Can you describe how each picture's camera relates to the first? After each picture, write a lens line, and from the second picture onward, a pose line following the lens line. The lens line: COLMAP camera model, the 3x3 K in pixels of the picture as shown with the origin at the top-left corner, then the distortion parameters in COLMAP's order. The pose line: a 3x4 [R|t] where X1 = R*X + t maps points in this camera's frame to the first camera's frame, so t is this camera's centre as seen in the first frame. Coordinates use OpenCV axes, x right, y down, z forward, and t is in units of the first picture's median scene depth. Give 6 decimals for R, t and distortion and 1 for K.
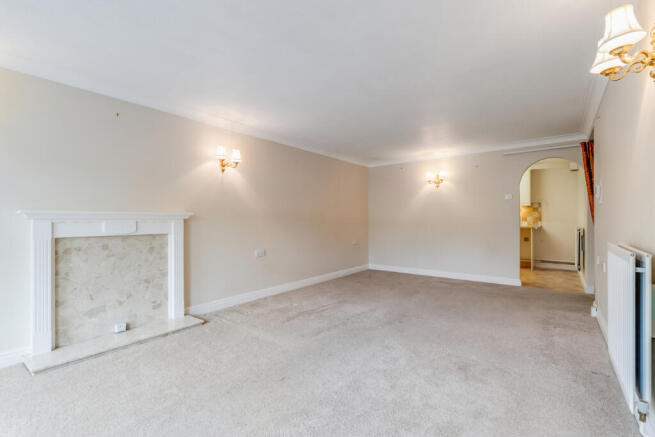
lens RADIAL K [[297.9, 0, 328.2], [0, 297.9, 223.9], [0, 0, 1]] dist [-0.000678, -0.000049]
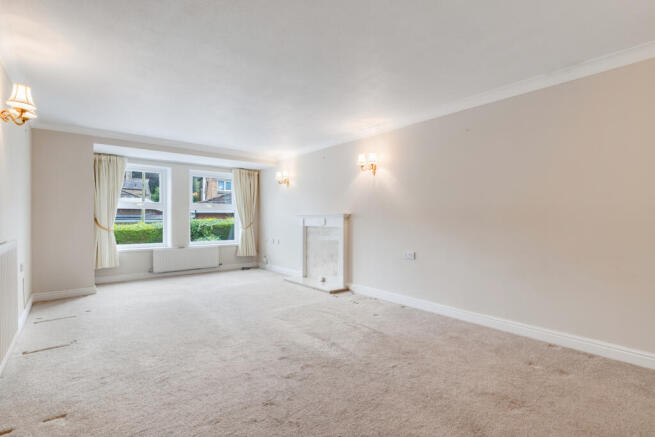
lens RADIAL K [[315.1, 0, 327.2], [0, 315.1, 219.7], [0, 0, 1]] dist [-0.000631, -0.000079]
pose [[-0.237671, 0.009779, -0.971296, 1.057051], [-0.012771, 0.999831, 0.013192, -0.024477], [0.971262, 0.015540, -0.237506, 1.413023]]
